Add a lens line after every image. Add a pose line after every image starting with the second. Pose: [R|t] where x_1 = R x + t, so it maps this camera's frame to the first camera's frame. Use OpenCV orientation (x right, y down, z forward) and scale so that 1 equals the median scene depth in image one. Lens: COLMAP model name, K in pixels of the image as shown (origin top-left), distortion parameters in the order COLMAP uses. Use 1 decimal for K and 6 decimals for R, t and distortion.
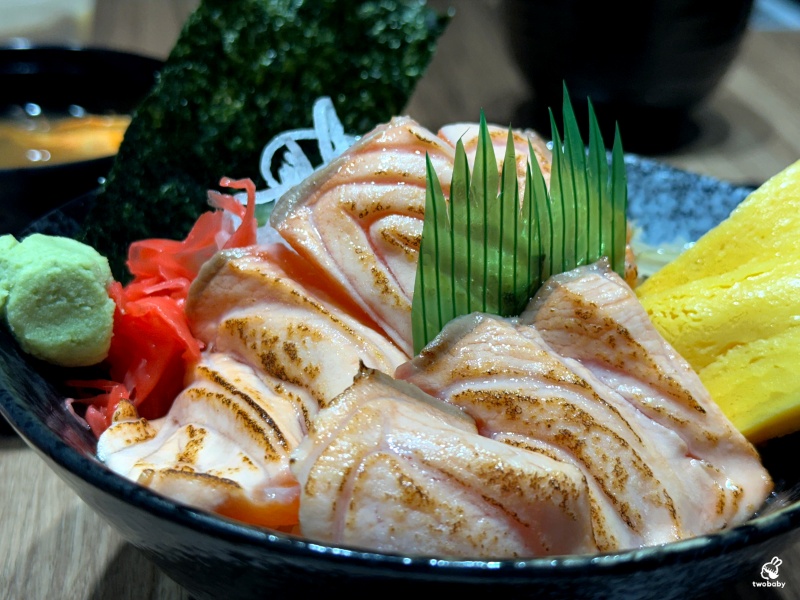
lens RADIAL K [[1304.6, 0, 400.0], [0, 1304.6, 300.0], [0, 0, 1]] dist [0.127081, -0.001813]
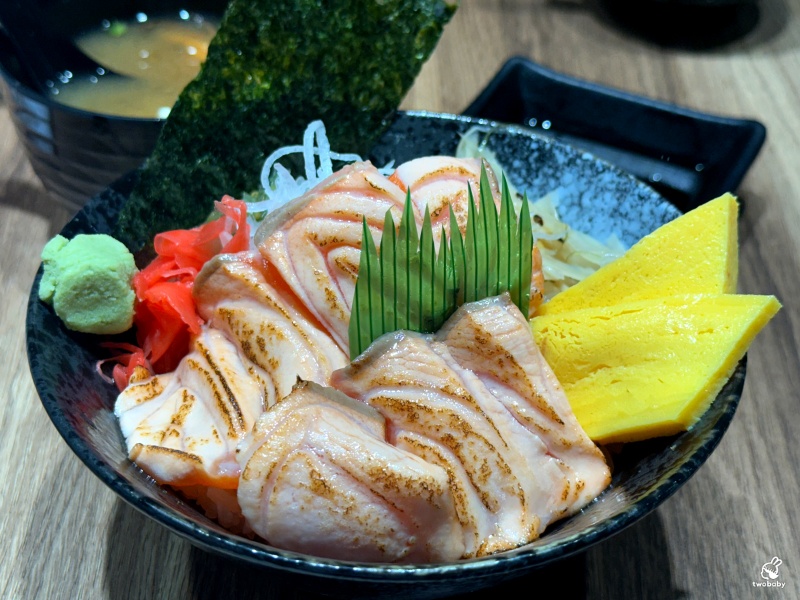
lens RADIAL K [[1304.6, 0, 400.0], [0, 1304.6, 300.0], [0, 0, 1]] dist [0.127081, -0.001813]
pose [[0.989582, 0.093908, -0.109132, 0.194871], [-0.067425, 0.972018, 0.225022, -0.309513], [0.127209, -0.215319, 0.968223, -0.256079]]
